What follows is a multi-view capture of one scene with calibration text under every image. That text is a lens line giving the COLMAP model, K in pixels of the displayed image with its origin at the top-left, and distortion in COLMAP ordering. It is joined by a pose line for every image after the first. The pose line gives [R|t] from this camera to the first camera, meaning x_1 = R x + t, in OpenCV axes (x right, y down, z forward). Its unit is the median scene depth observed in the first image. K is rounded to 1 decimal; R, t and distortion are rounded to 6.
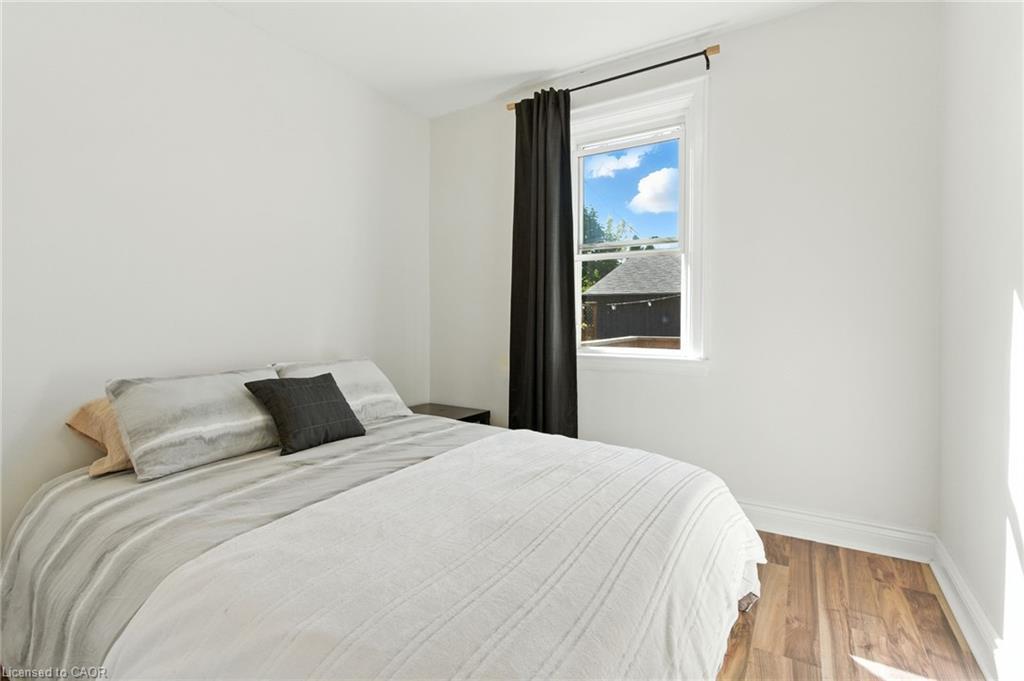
lens RADIAL K [[474.7, 0, 511.9], [0, 474.7, 337.8], [0, 0, 1]] dist [0.010378, -0.003406]
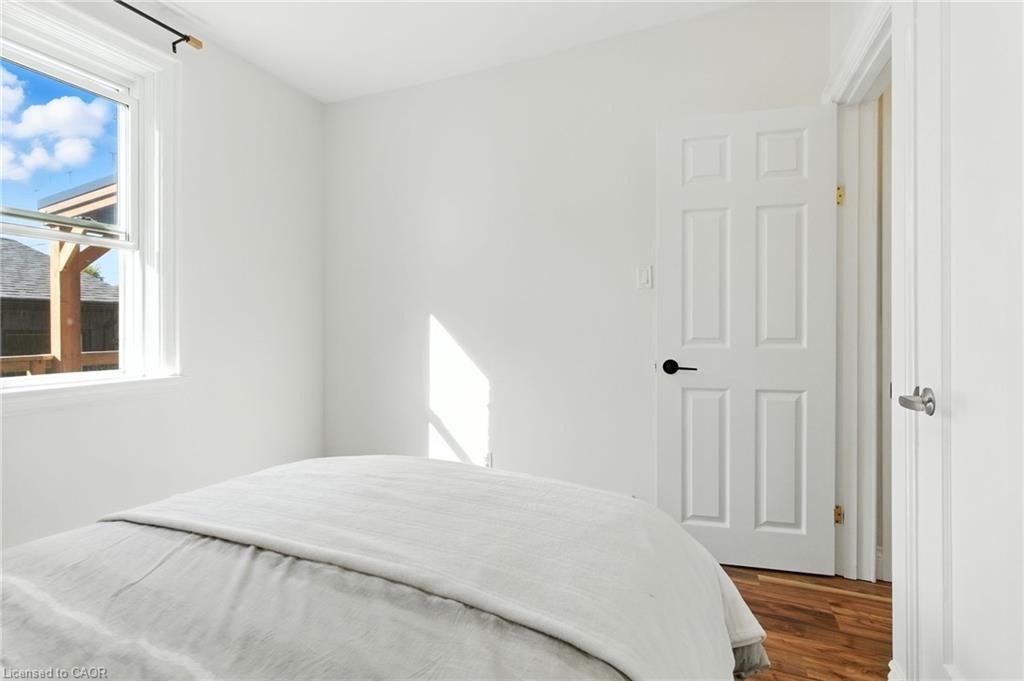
lens RADIAL K [[474.7, 0, 513.6], [0, 474.7, 333.7], [0, 0, 1]] dist [0.010378, -0.003406]
pose [[-0.158668, -0.005208, 0.987318, -0.565849], [0.050620, 0.998628, 0.013403, -0.011866], [-0.986034, 0.052105, -0.158186, 0.519991]]
